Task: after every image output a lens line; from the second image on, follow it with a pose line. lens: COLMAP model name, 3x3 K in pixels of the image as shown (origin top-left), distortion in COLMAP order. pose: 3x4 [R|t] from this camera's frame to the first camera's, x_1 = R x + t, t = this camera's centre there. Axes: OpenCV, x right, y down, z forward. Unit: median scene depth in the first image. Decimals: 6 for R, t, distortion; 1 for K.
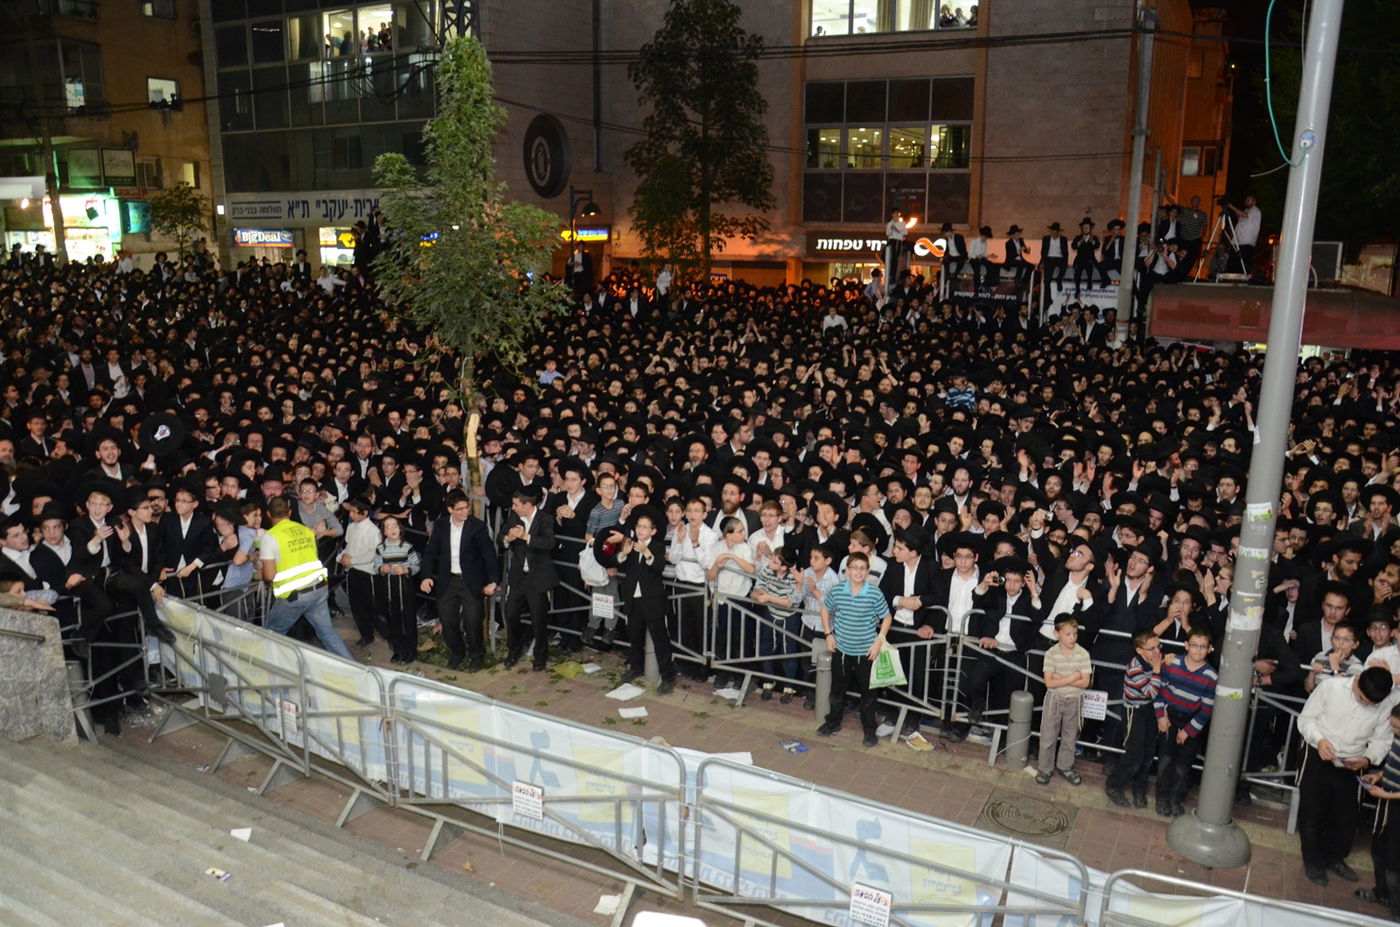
lens RADIAL K [[1085.2, 0, 705.6], [0, 1085.2, 496.7], [0, 0, 1]] dist [-0.156089, 0.121289]
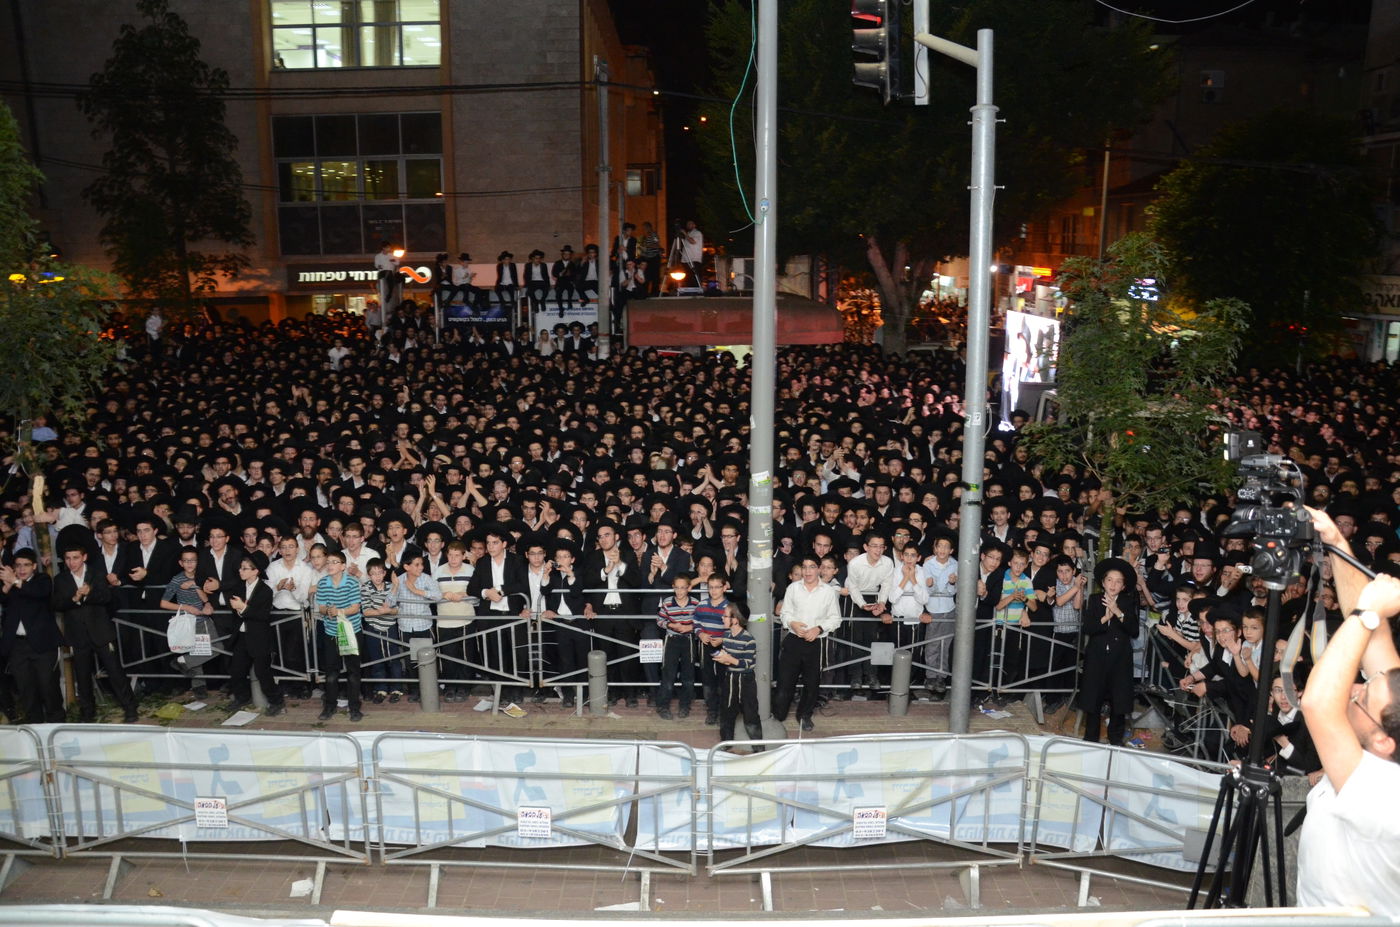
lens RADIAL K [[1084.0, 0, 699.4], [0, 1084.0, 488.6], [0, 0, 1]] dist [-0.159789, 0.128286]
pose [[0.885787, -0.114307, 0.449794, -0.105341], [0.125338, 0.992100, 0.005293, 0.006465], [-0.446846, 0.051688, 0.893117, -0.127621]]
